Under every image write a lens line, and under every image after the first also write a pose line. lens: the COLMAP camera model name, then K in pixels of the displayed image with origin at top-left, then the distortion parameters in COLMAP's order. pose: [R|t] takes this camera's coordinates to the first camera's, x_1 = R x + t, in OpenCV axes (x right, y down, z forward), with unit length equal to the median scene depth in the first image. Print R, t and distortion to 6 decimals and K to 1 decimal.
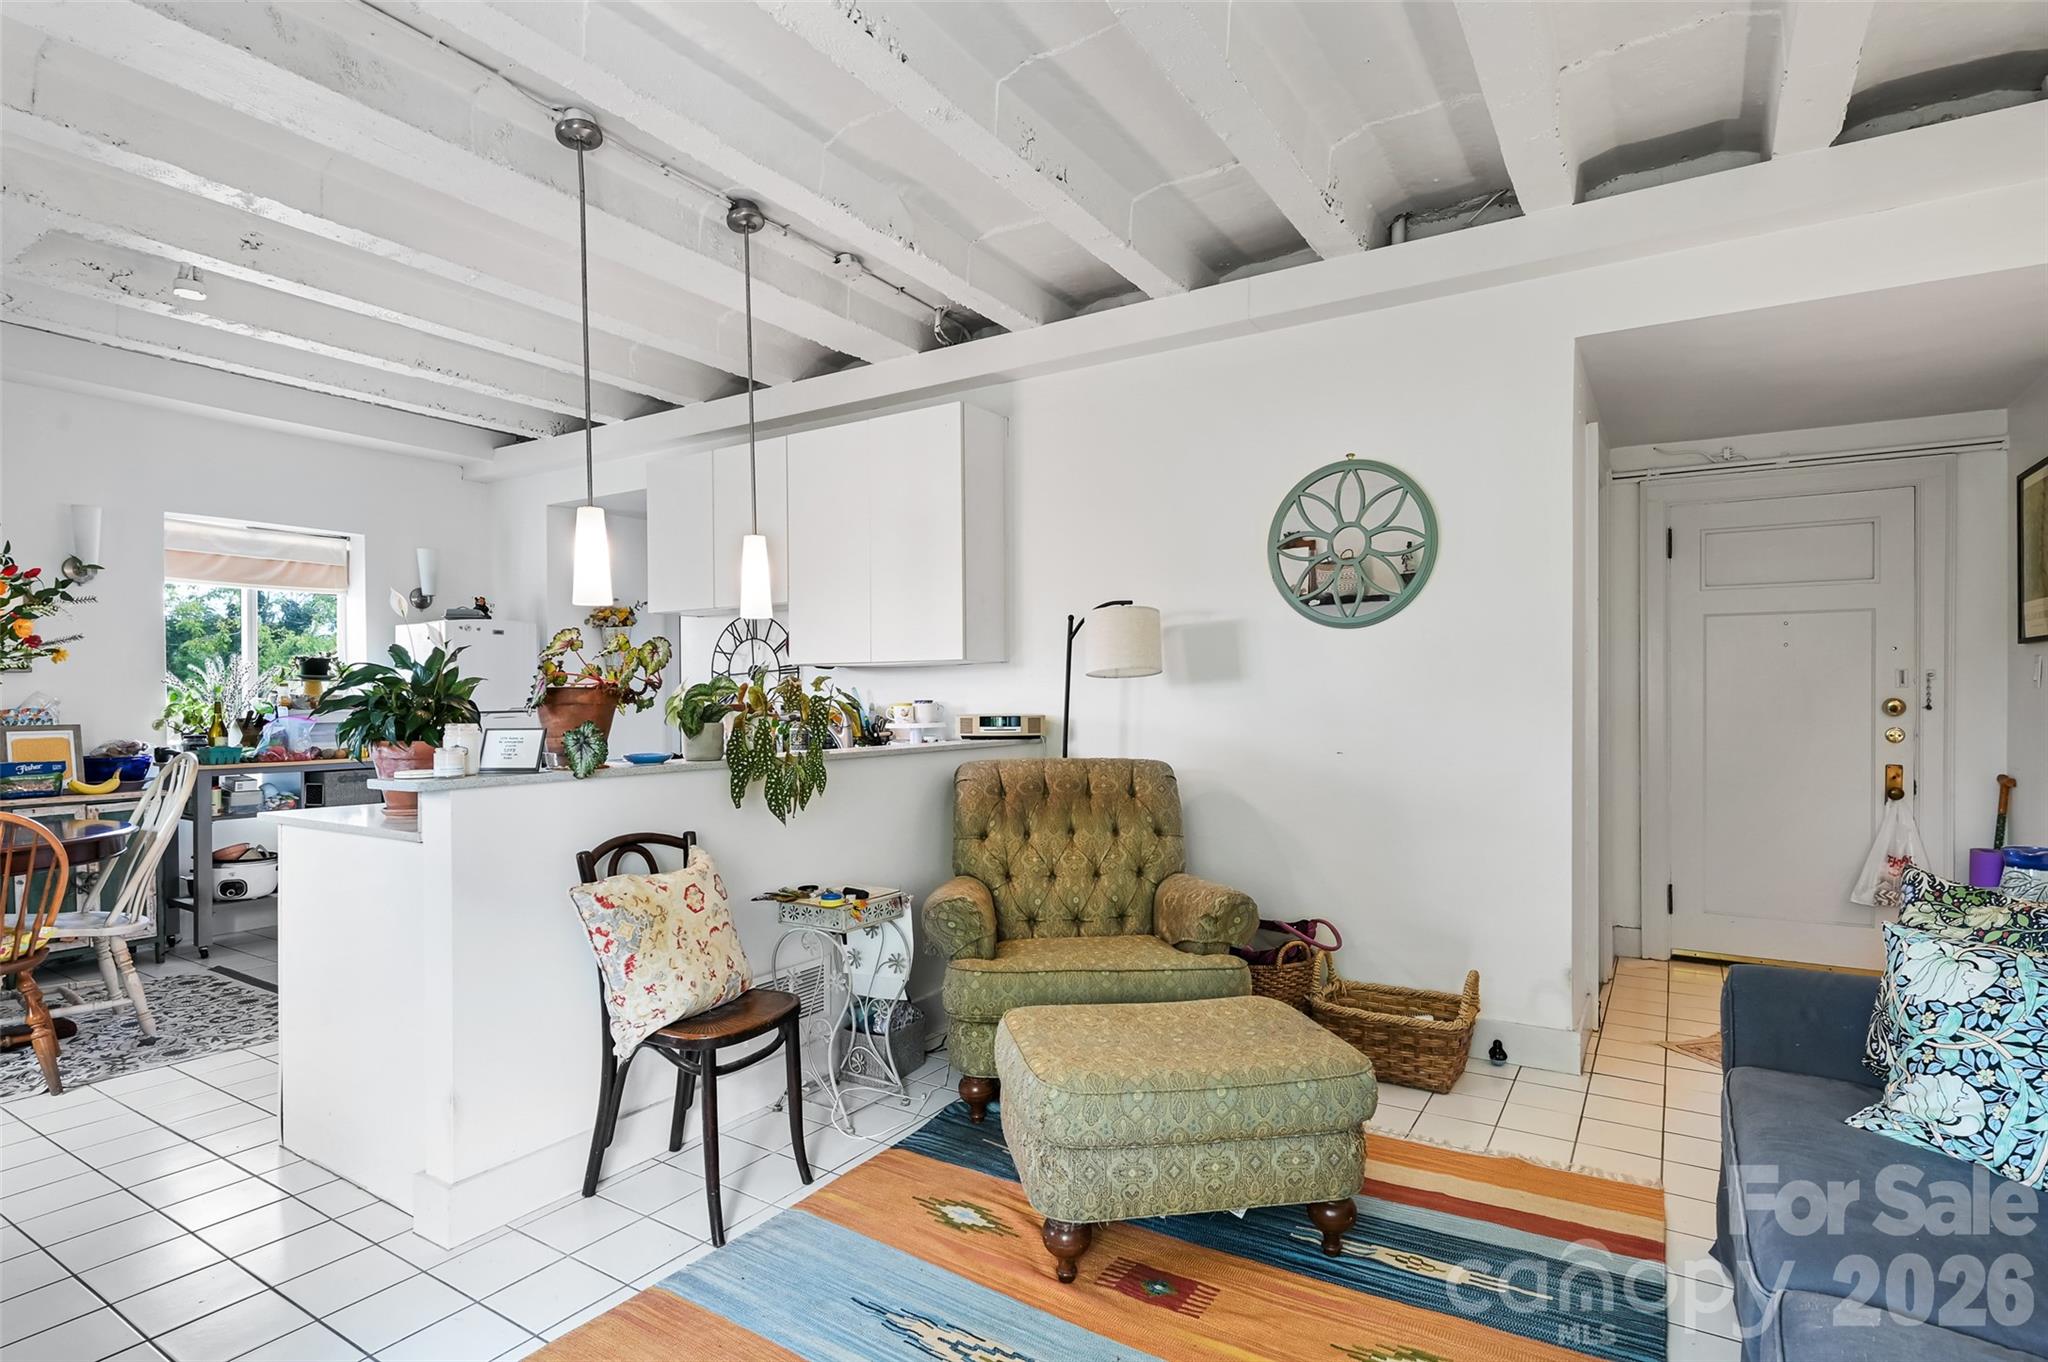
lens RADIAL K [[1025.5, 0, 1026.5], [0, 1025.5, 697.4], [0, 0, 1]] dist [-0.000966, -0.000523]
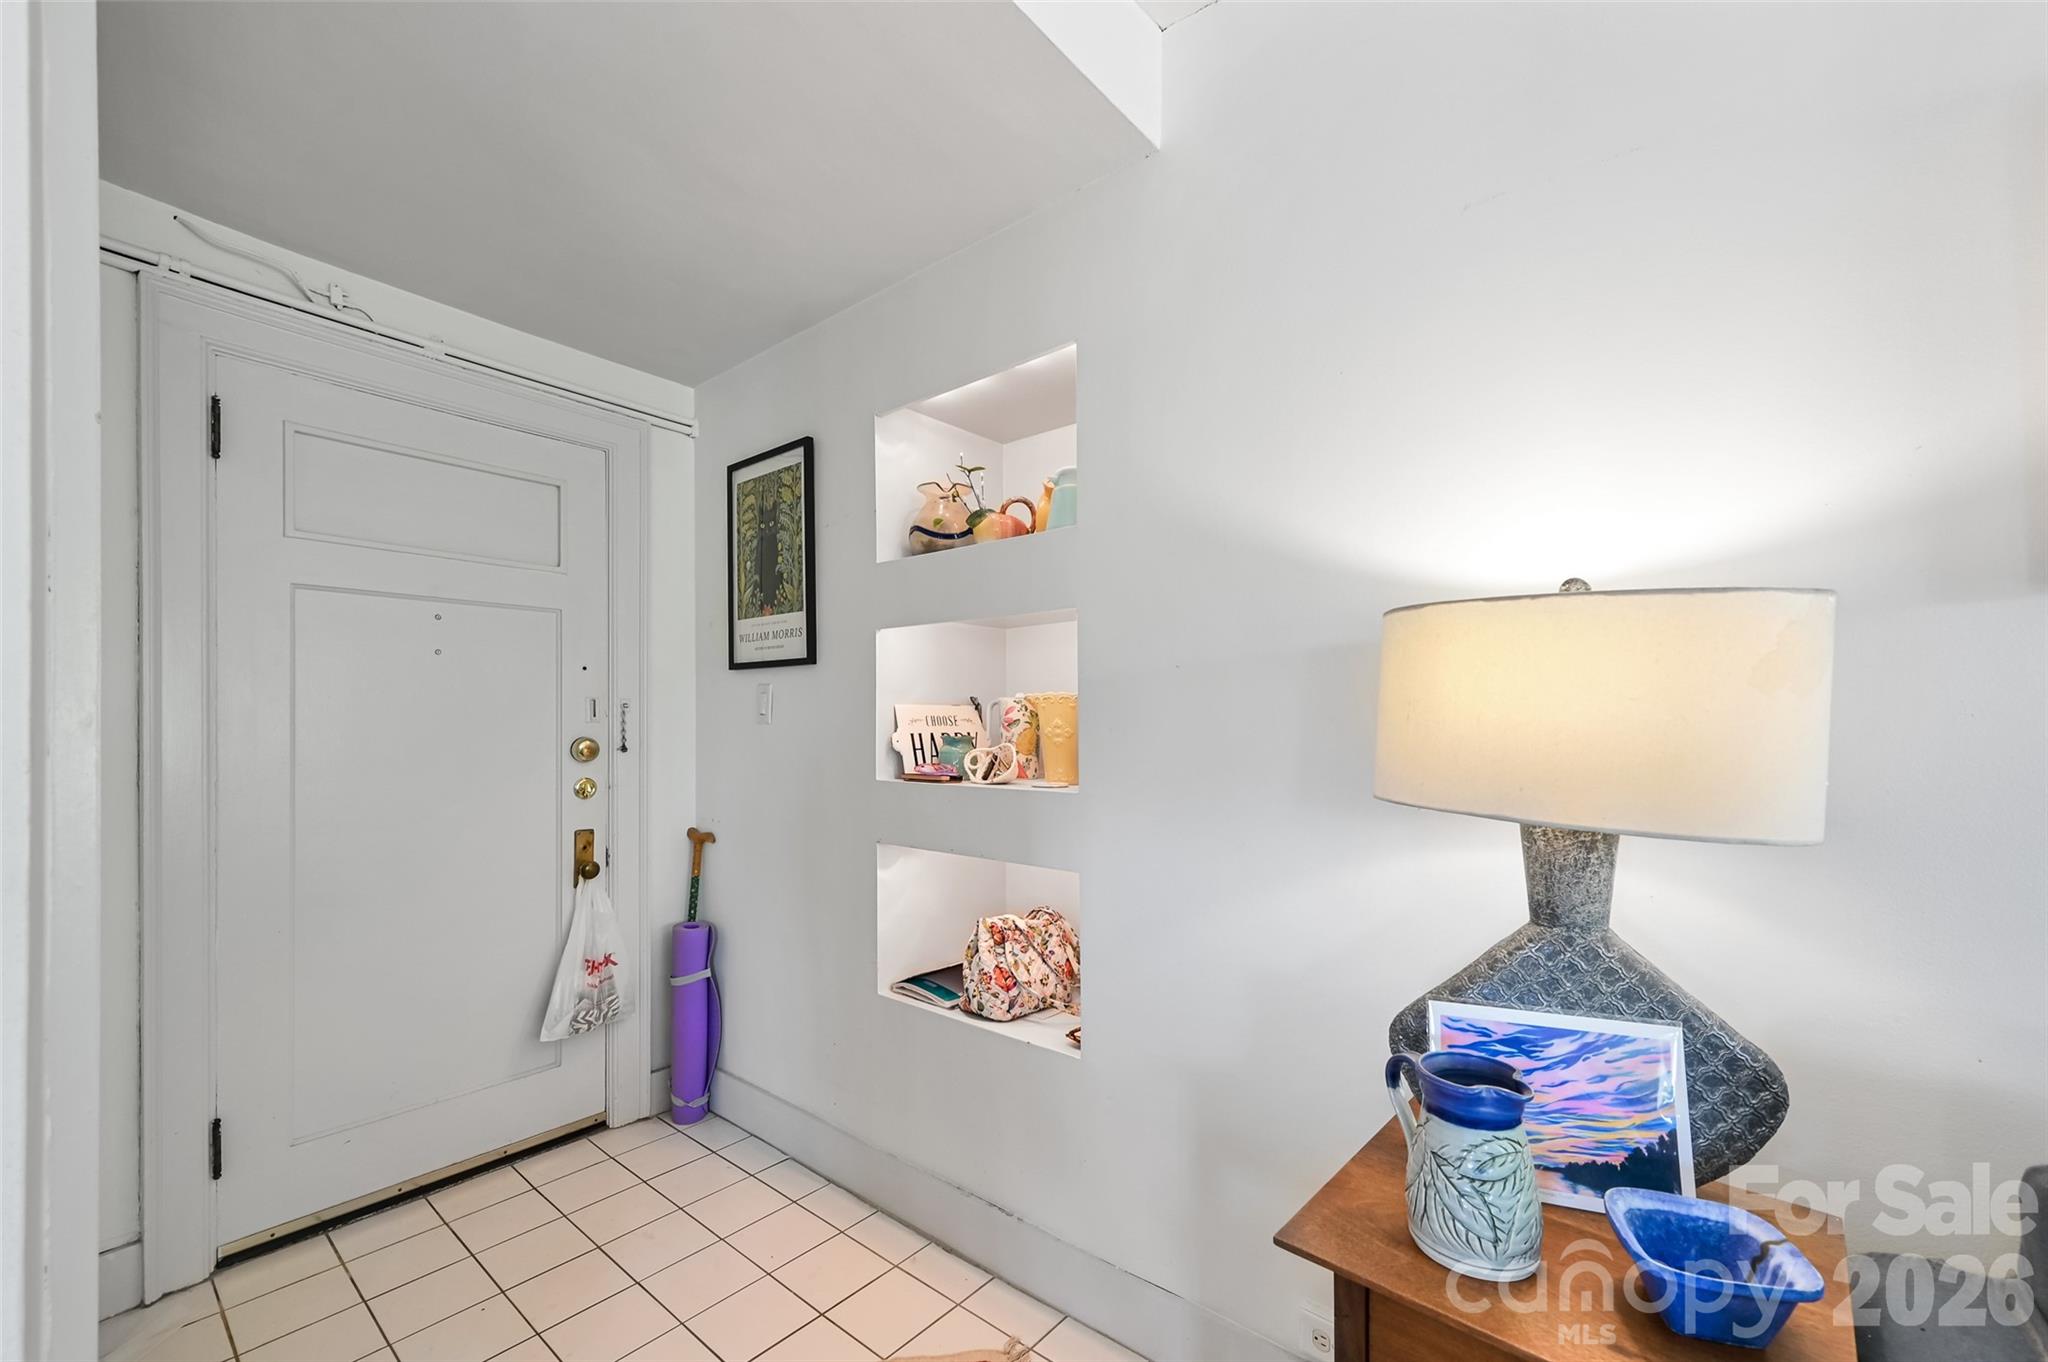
lens RADIAL K [[836.0, 0, 1042.5], [0, 836.0, 717.6], [0, 0, 1]] dist [-0.000156, 0.000053]
pose [[0.126635, 0.009515, 0.991904, 0.278687], [0.005617, 0.999931, -0.010309, -0.004534], [-0.991933, 0.006877, 0.126573, 0.555401]]
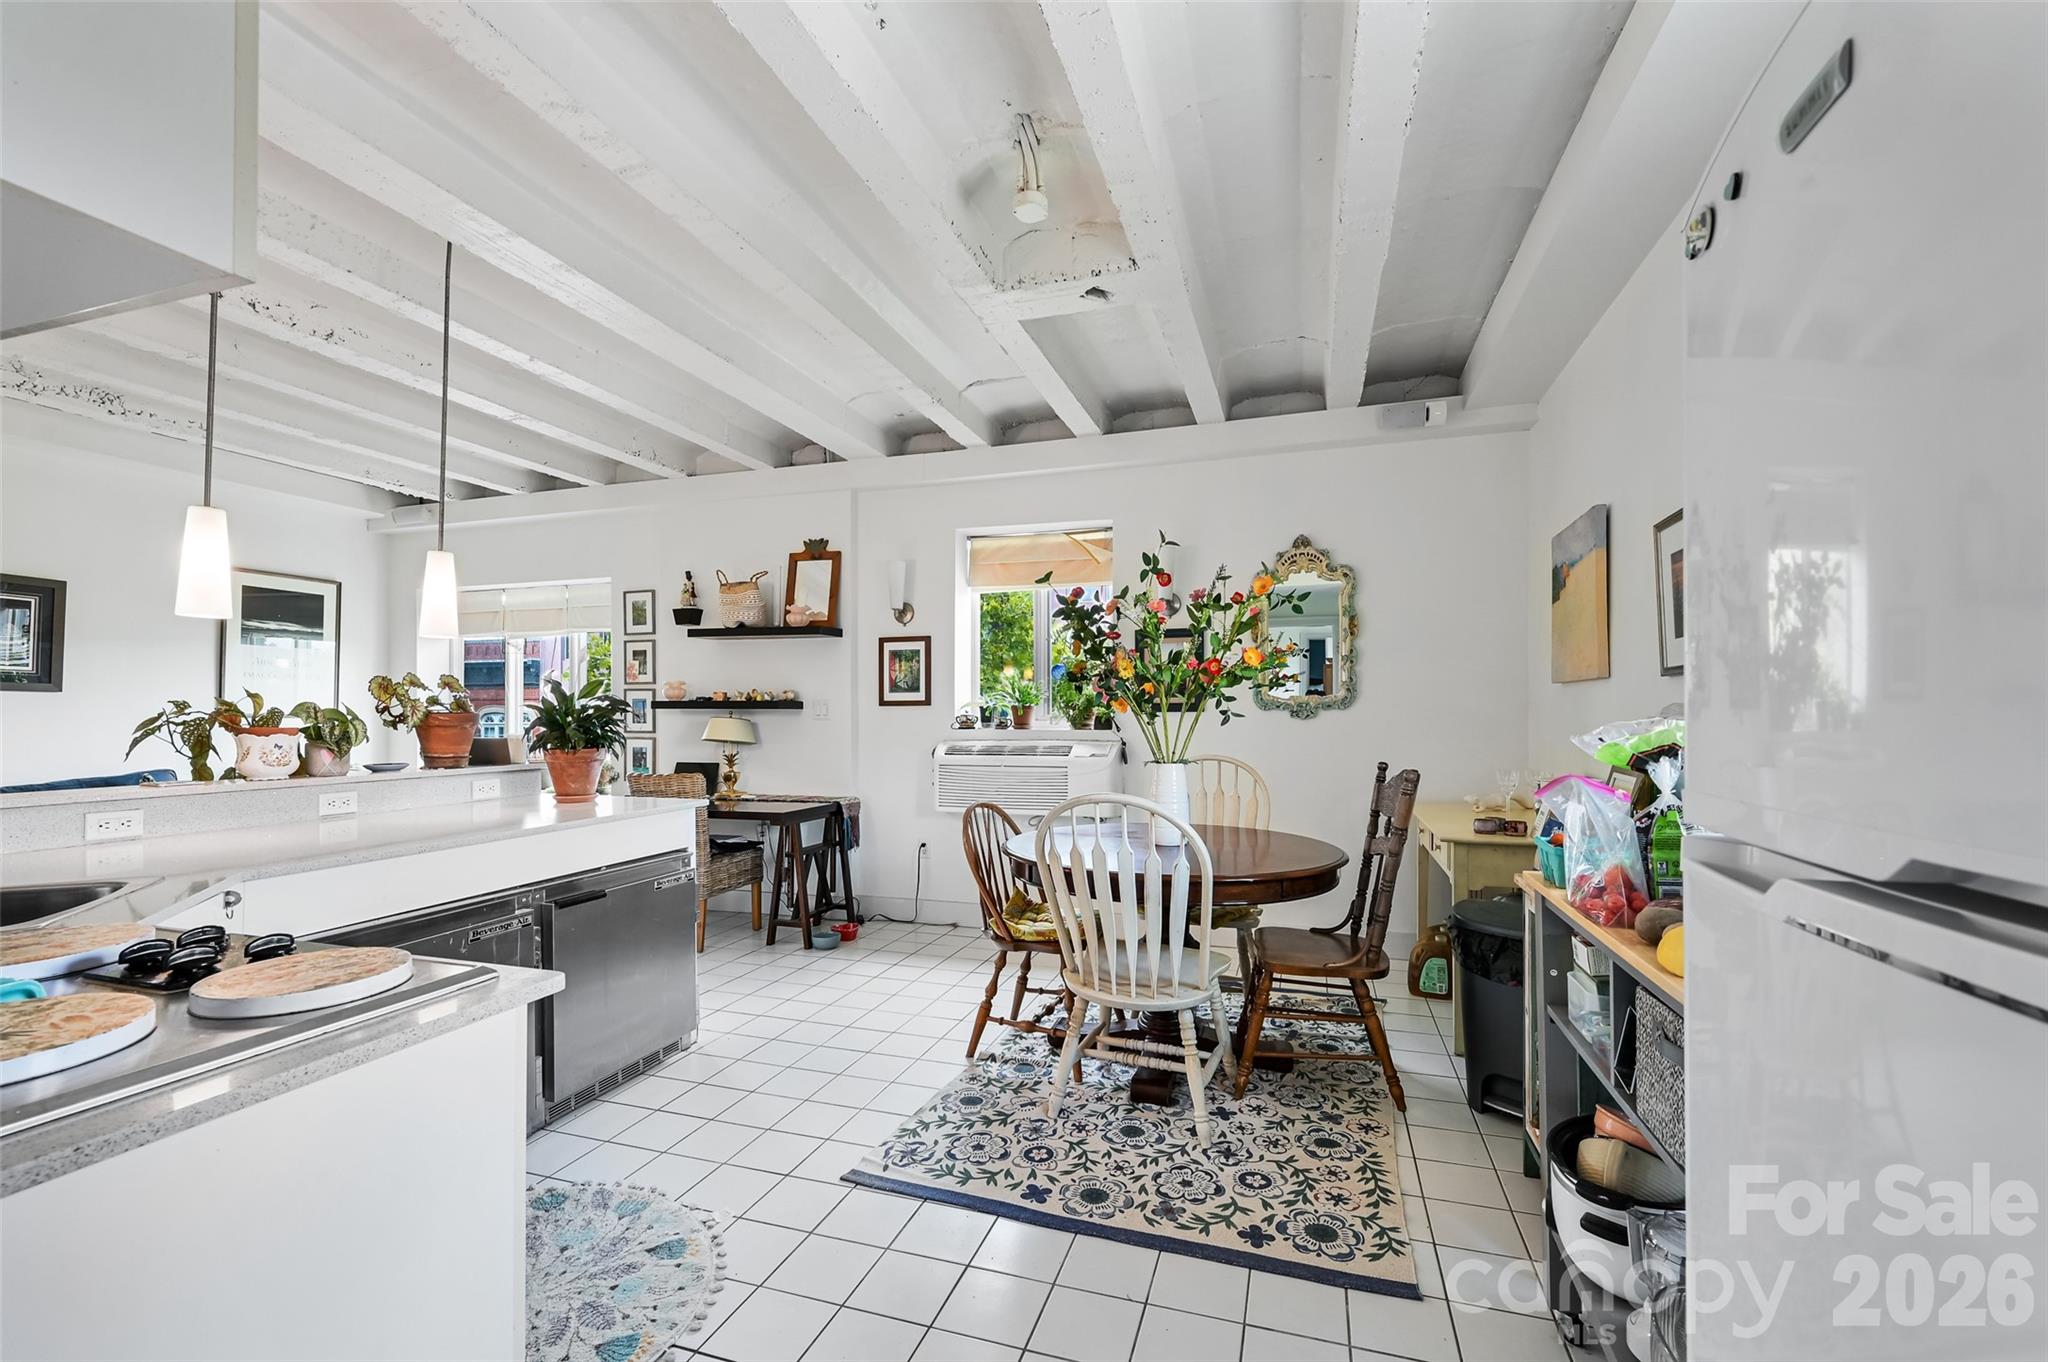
lens RADIAL K [[860.1, 0, 1034.3], [0, 860.1, 709.9], [0, 0, 1]] dist [0.000502, 0.000117]
pose [[-0.967598, 0.005438, -0.252438, -0.522621], [0.005857, 0.999982, -0.000906, -0.003494], [0.252428, -0.002355, -0.967613, 1.332528]]
